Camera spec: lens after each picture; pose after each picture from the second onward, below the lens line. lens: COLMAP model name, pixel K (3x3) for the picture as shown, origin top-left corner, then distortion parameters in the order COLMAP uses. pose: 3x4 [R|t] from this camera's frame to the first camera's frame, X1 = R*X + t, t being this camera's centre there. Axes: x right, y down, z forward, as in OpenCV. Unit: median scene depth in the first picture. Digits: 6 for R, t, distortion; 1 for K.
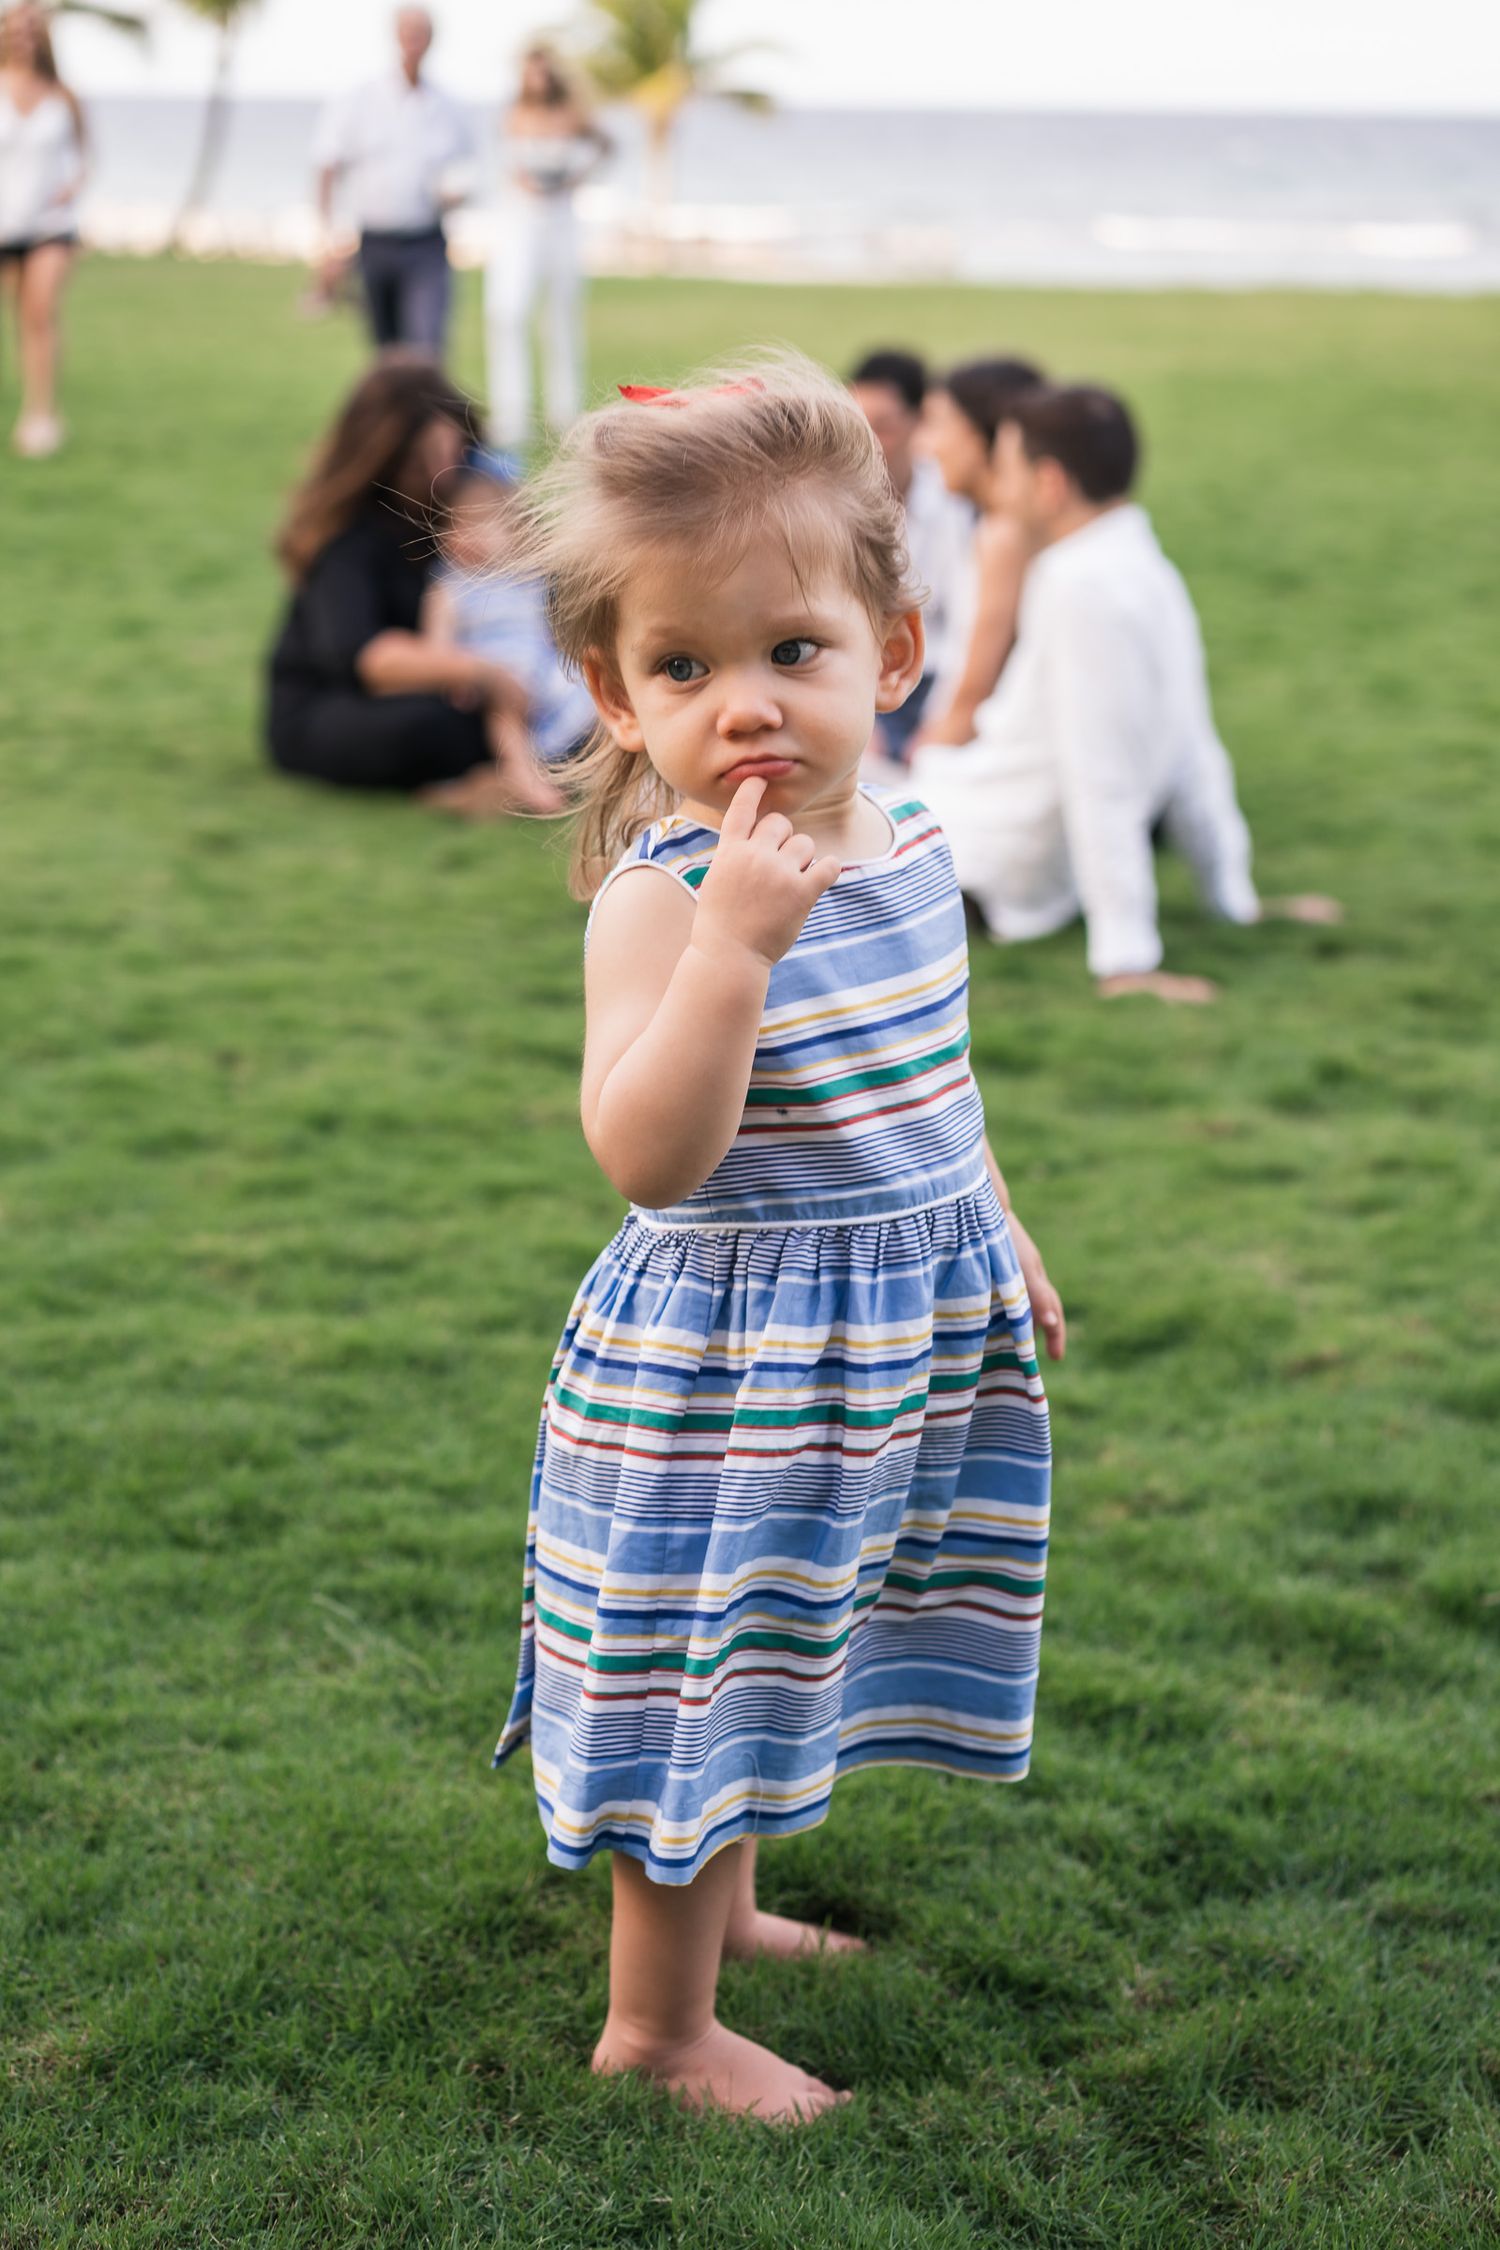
lens RADIAL K [[3930.2, 0, 743.8], [0, 3930.2, 1125.1], [0, 0, 1]] dist [-0.031020, 0.000000]
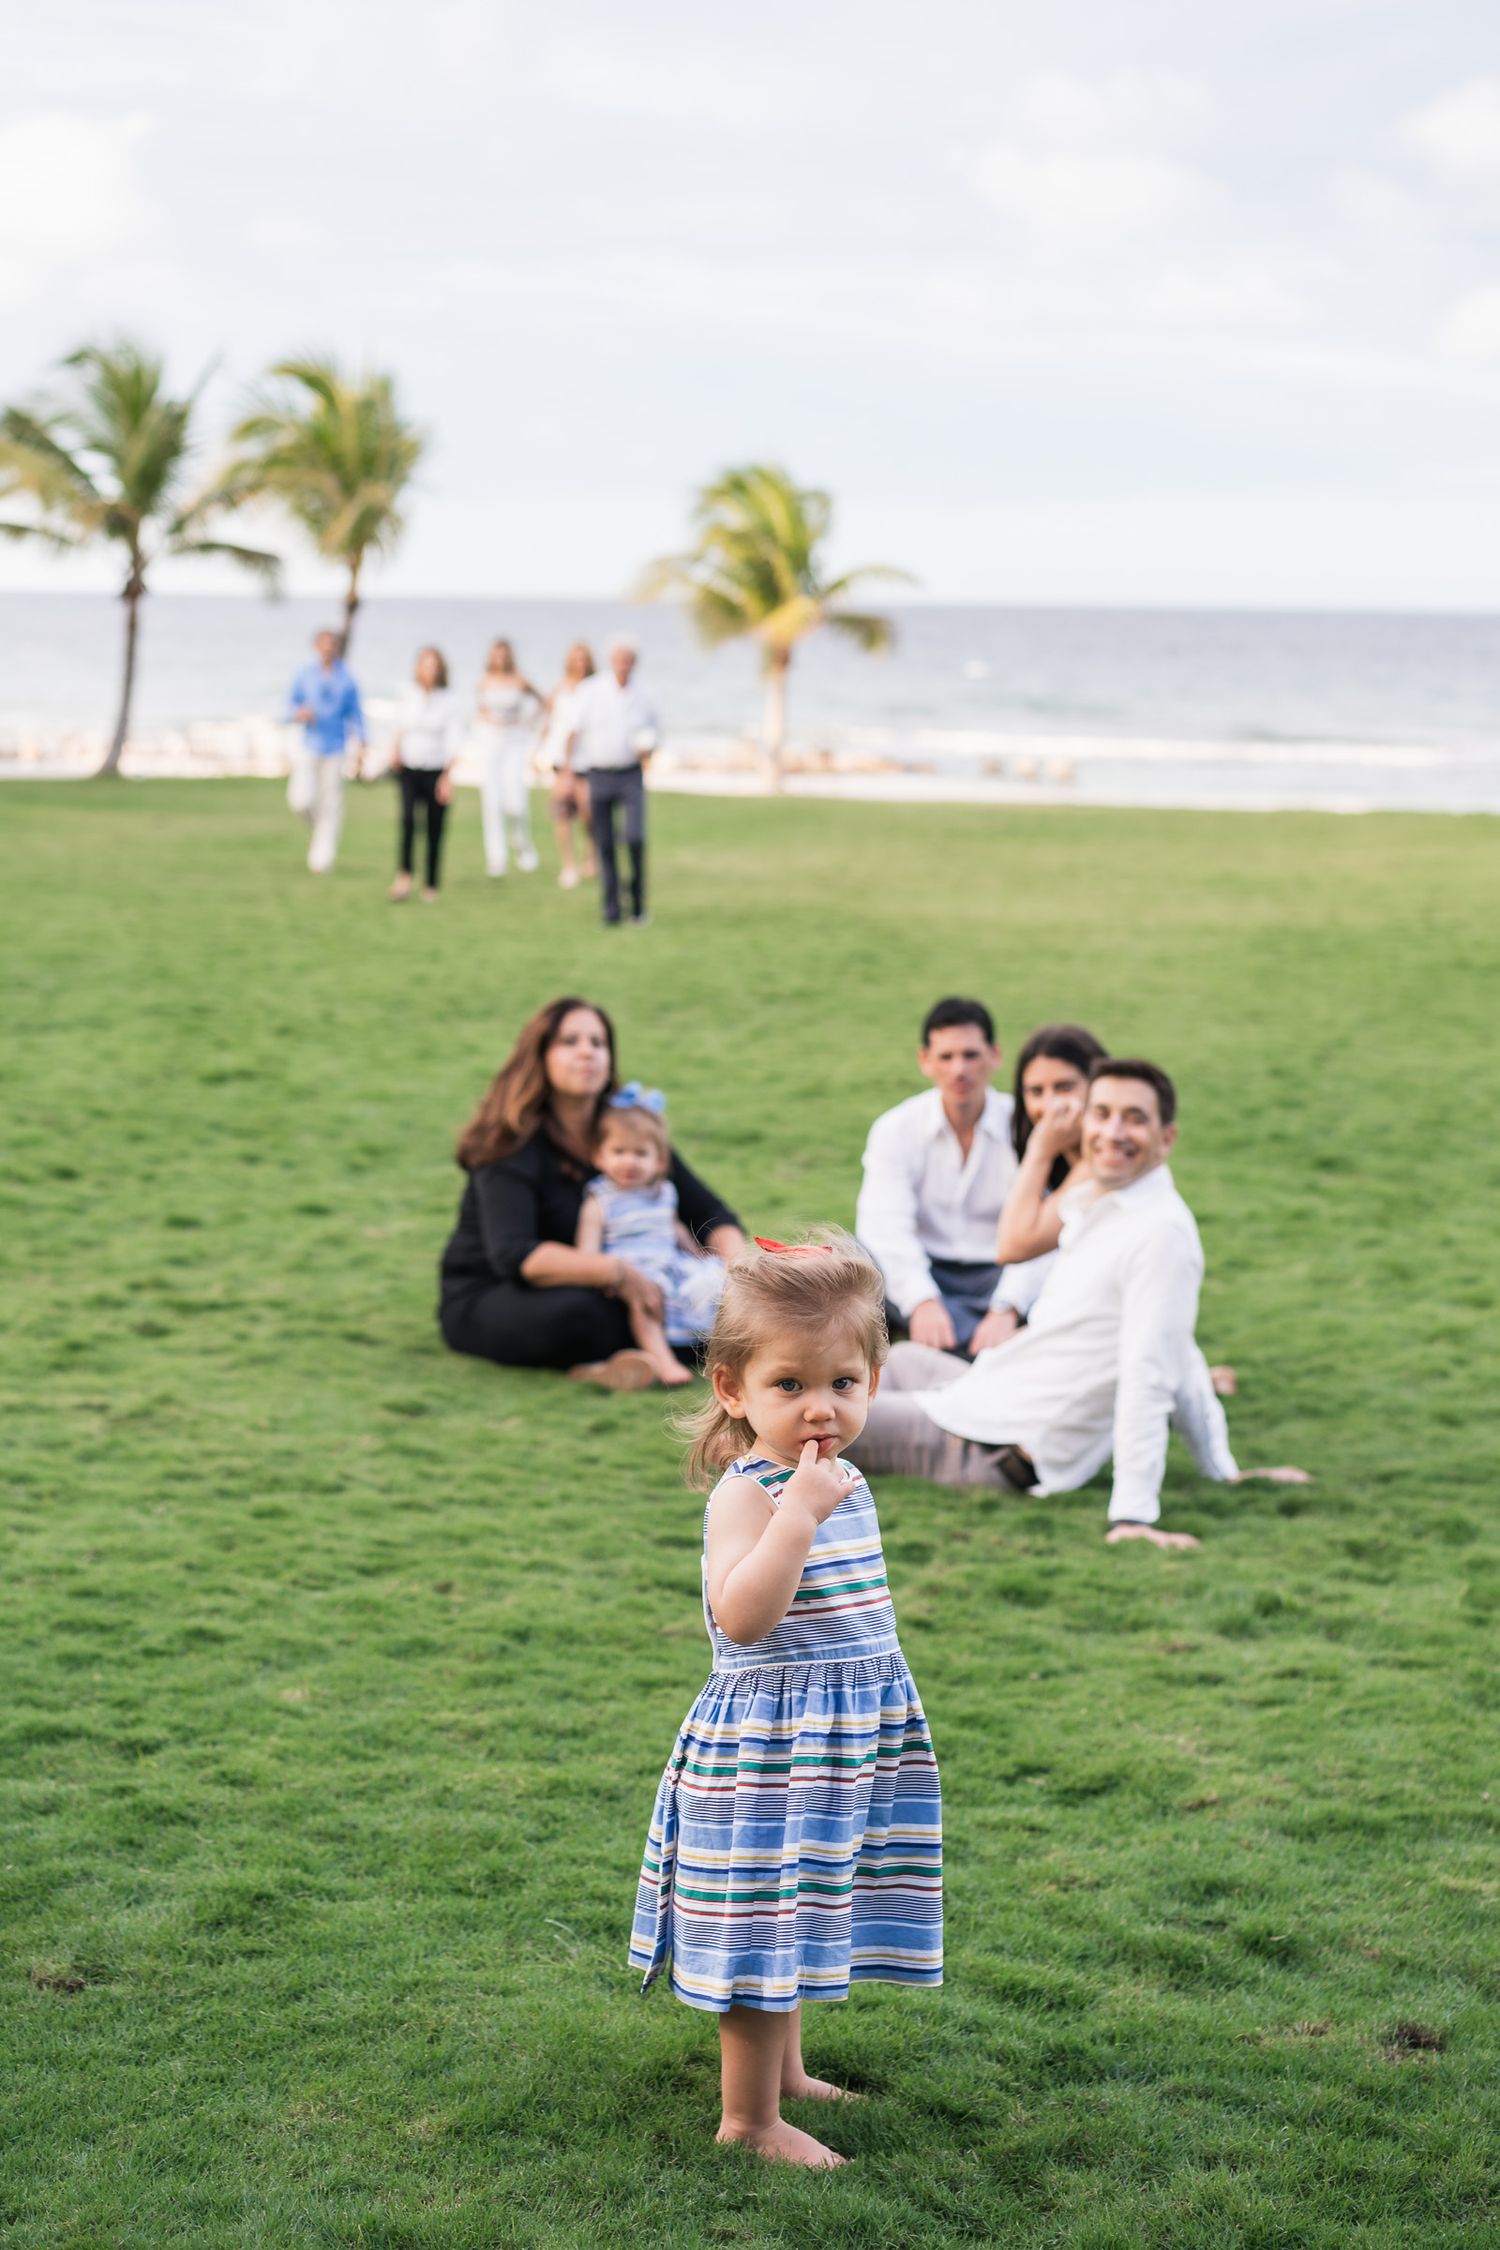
lens RADIAL K [[3930.2, 0, 744.7], [0, 3930.2, 1141.1], [0, 0, 1]] dist [-0.031020, 0.000000]
pose [[0.999580, 0.005944, -0.028374, 0.016610], [-0.009550, 0.991640, -0.128680, 0.006166], [0.027372, 0.128897, 0.991280, -0.599044]]
